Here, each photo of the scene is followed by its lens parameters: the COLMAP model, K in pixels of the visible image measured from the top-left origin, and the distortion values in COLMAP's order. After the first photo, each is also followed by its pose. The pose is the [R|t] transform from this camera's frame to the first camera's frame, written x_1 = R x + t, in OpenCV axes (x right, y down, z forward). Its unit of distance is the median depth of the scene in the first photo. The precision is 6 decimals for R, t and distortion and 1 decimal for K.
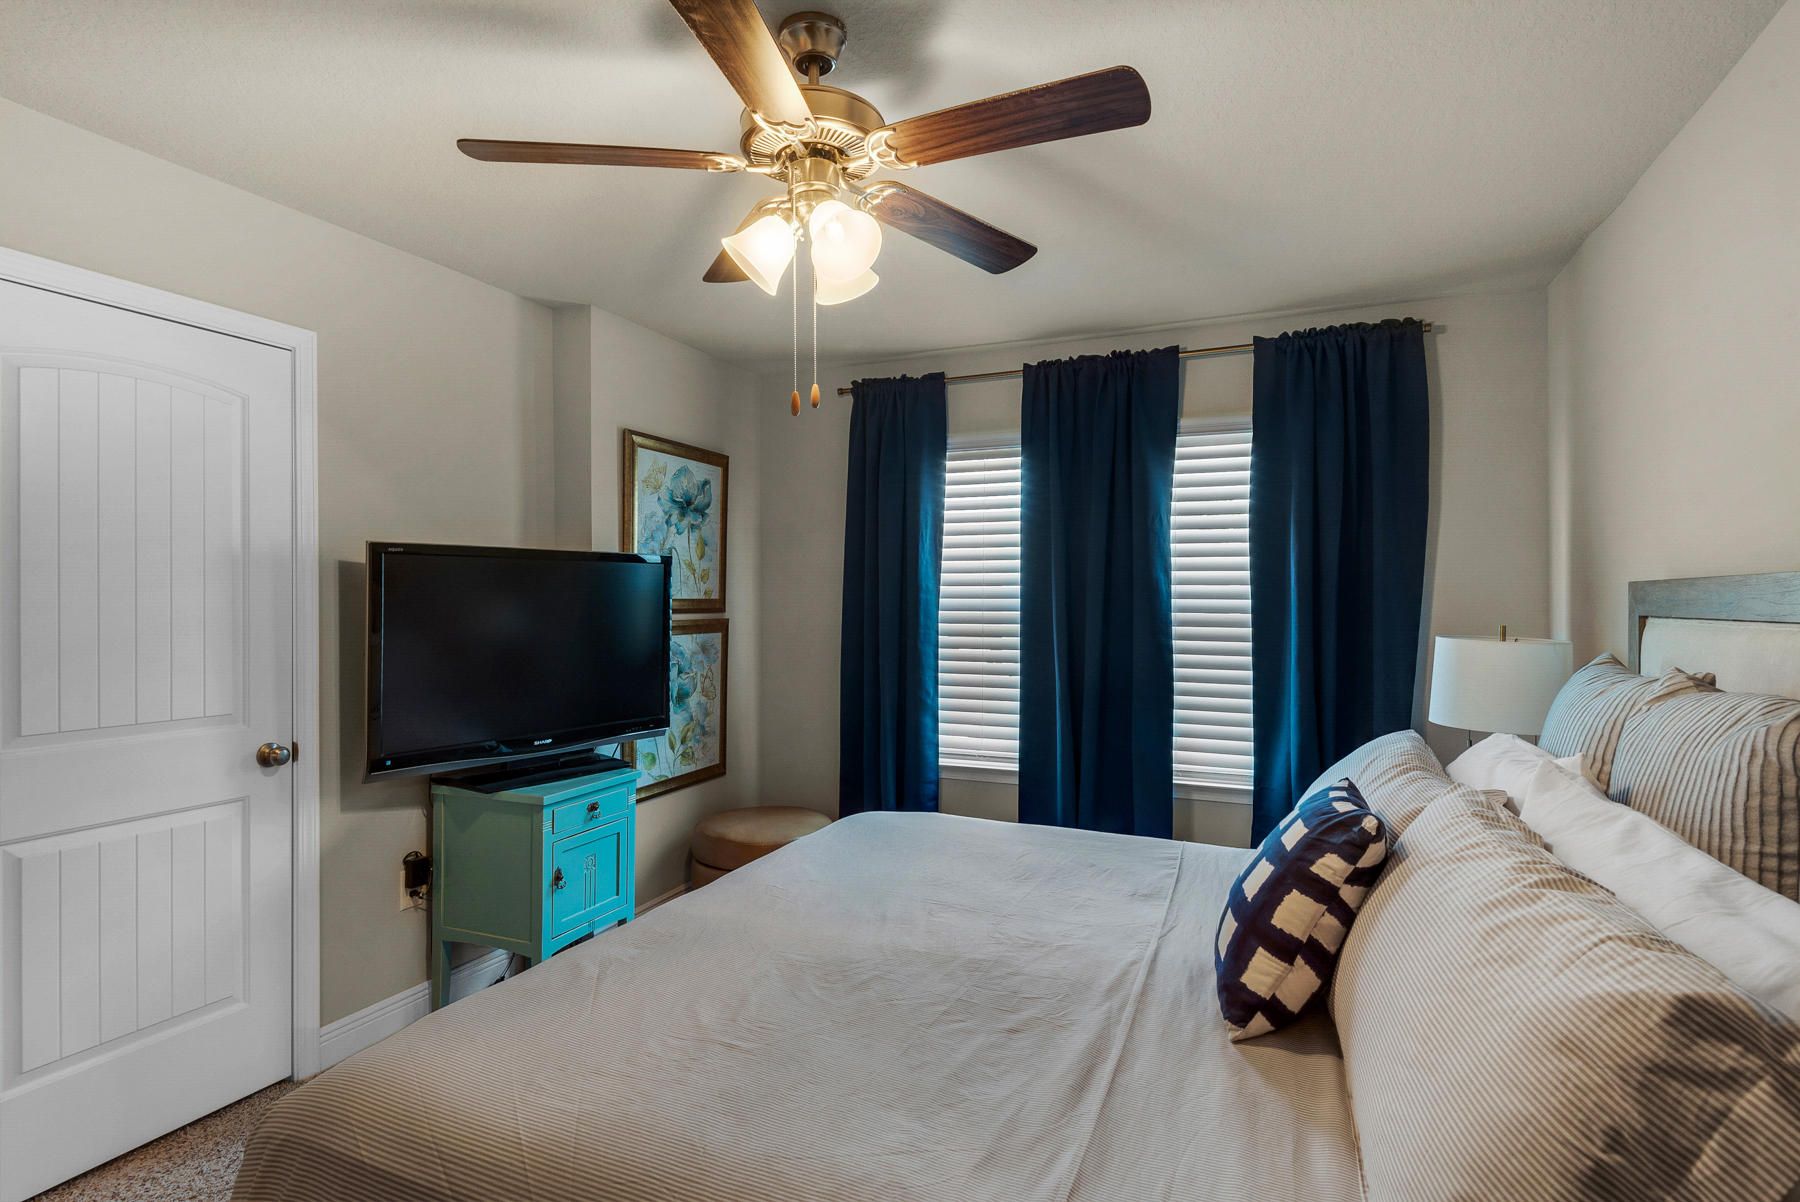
lens RADIAL K [[932.1, 0, 875.6], [0, 932.1, 601.0], [0, 0, 1]] dist [0.026133, -0.001486]
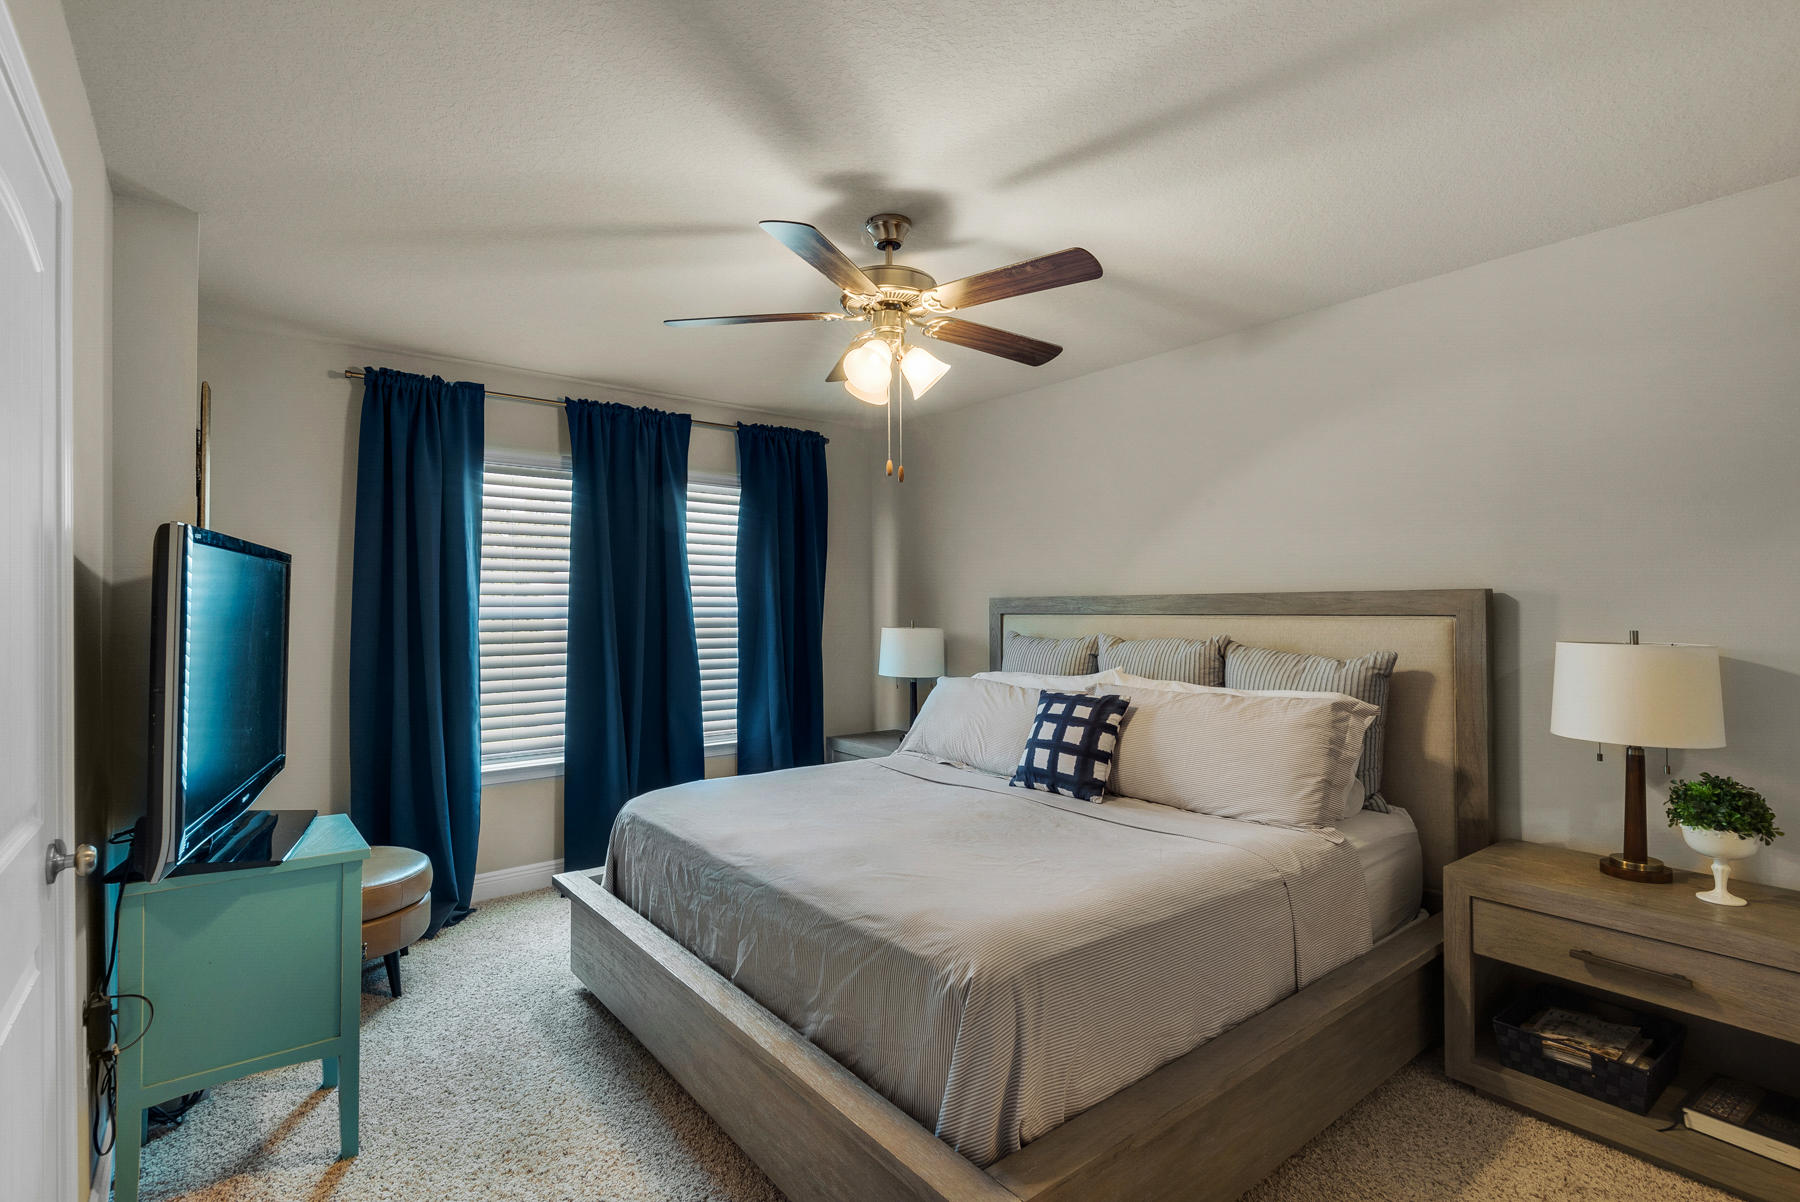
lens RADIAL K [[876.6, 0, 896.8], [0, 876.6, 596.5], [0, 0, 1]] dist [0.046780, -0.029595]
pose [[0.459242, 0.009258, 0.888263, -0.663846], [0.004782, 0.999905, -0.012894, 0.000667], [-0.888298, 0.010170, 0.459155, 0.182204]]
